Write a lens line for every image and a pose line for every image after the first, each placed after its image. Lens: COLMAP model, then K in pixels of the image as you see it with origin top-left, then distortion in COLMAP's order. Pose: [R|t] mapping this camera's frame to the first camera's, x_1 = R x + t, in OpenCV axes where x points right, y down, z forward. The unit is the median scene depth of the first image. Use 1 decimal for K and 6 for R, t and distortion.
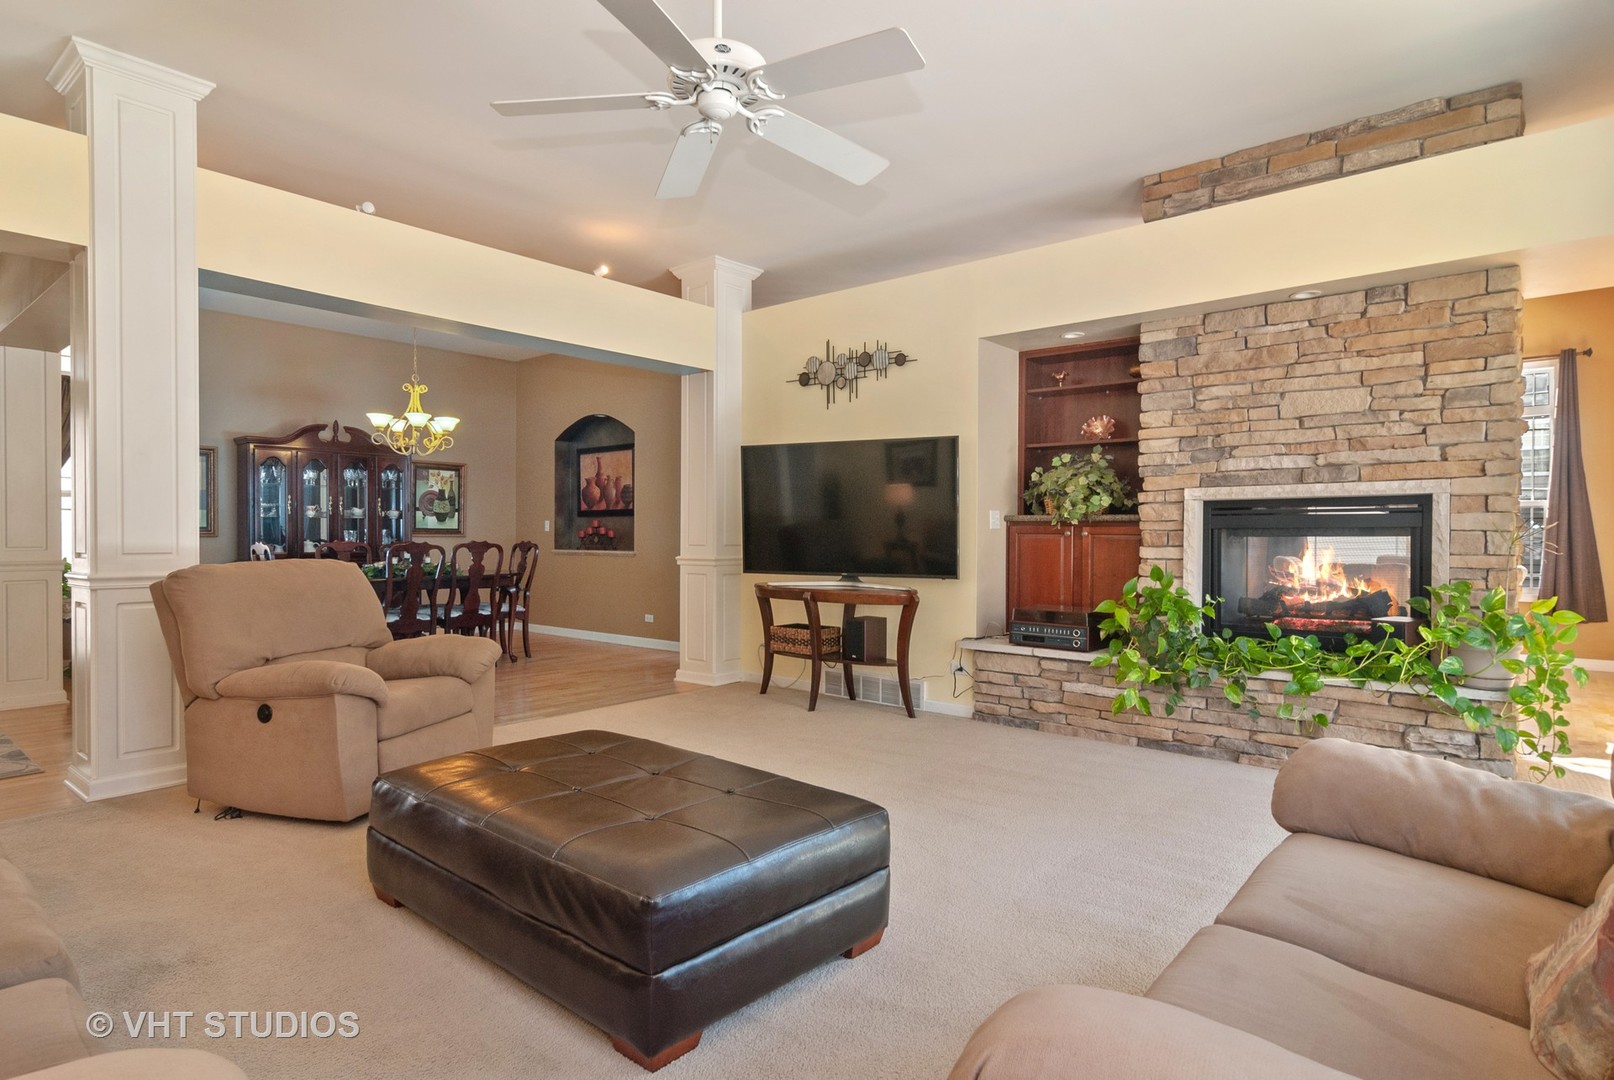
lens RADIAL K [[868.1, 0, 799.7], [0, 868.1, 538.1], [0, 0, 1]] dist [-0.000829, 0.000933]
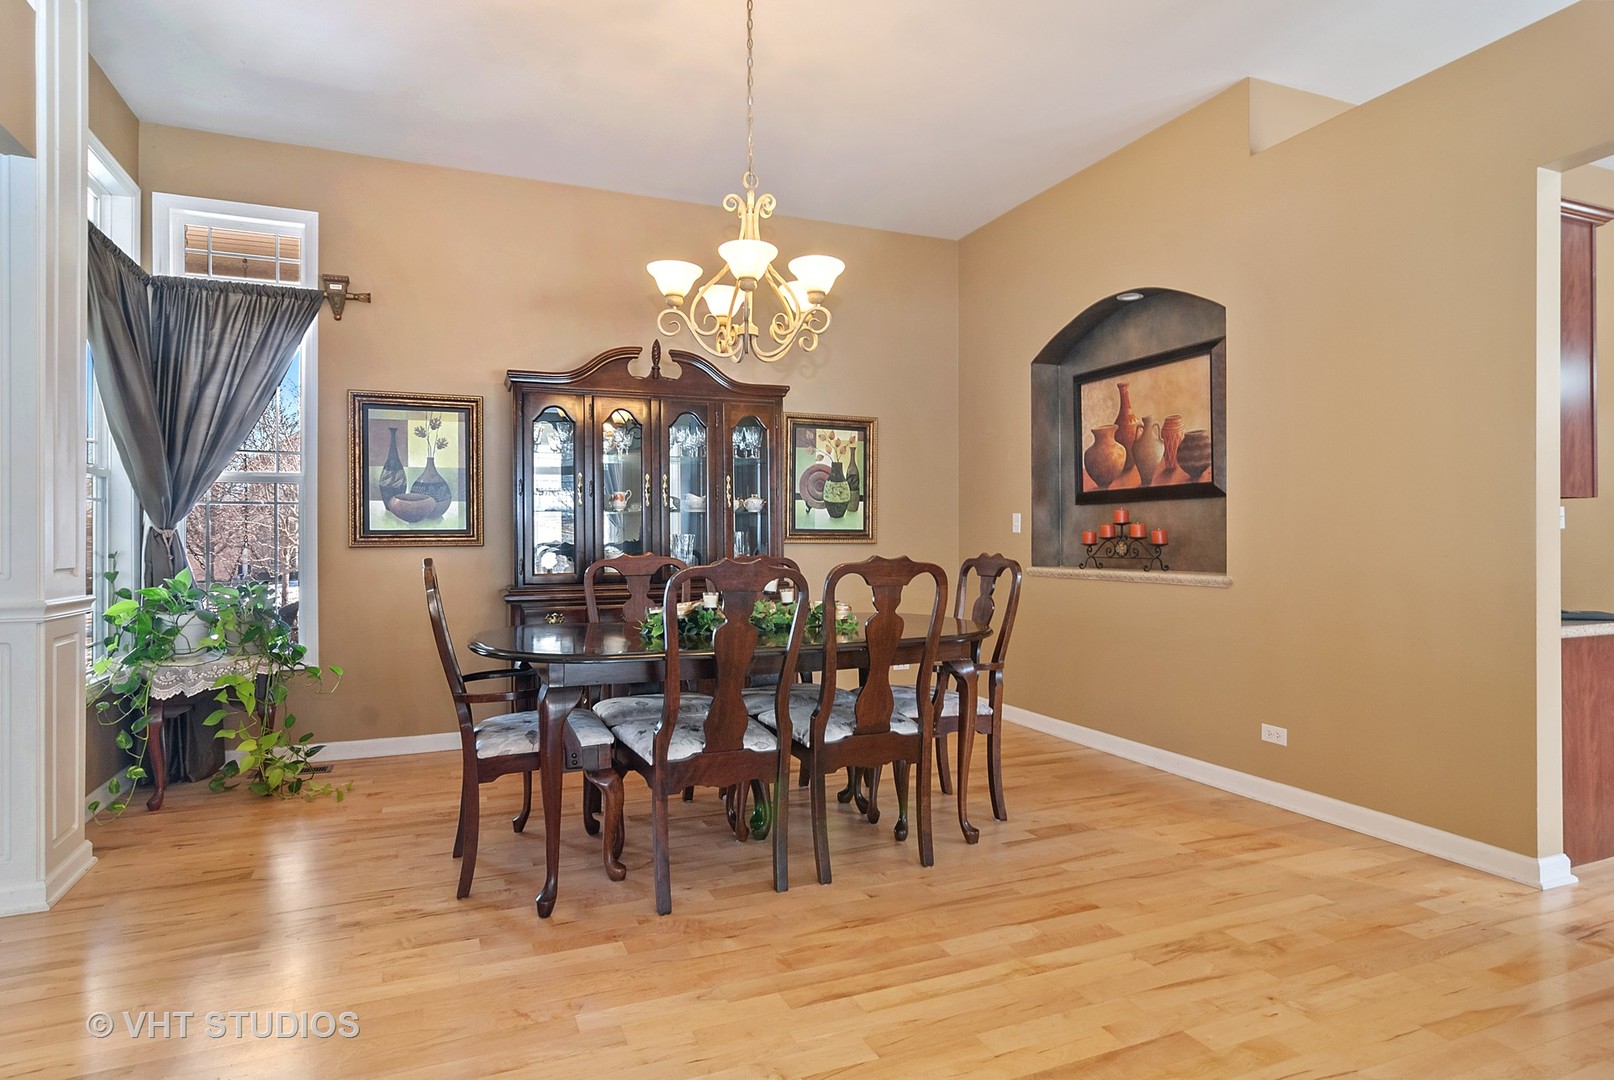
lens RADIAL K [[884.3, 0, 783.4], [0, 884.3, 534.0], [0, 0, 1]] dist [0.014672, 0.000116]
pose [[0.881043, -0.008130, -0.472967, -0.168486], [0.004417, 0.999950, -0.008960, -0.002949], [0.473016, 0.005806, 0.881035, 0.473783]]
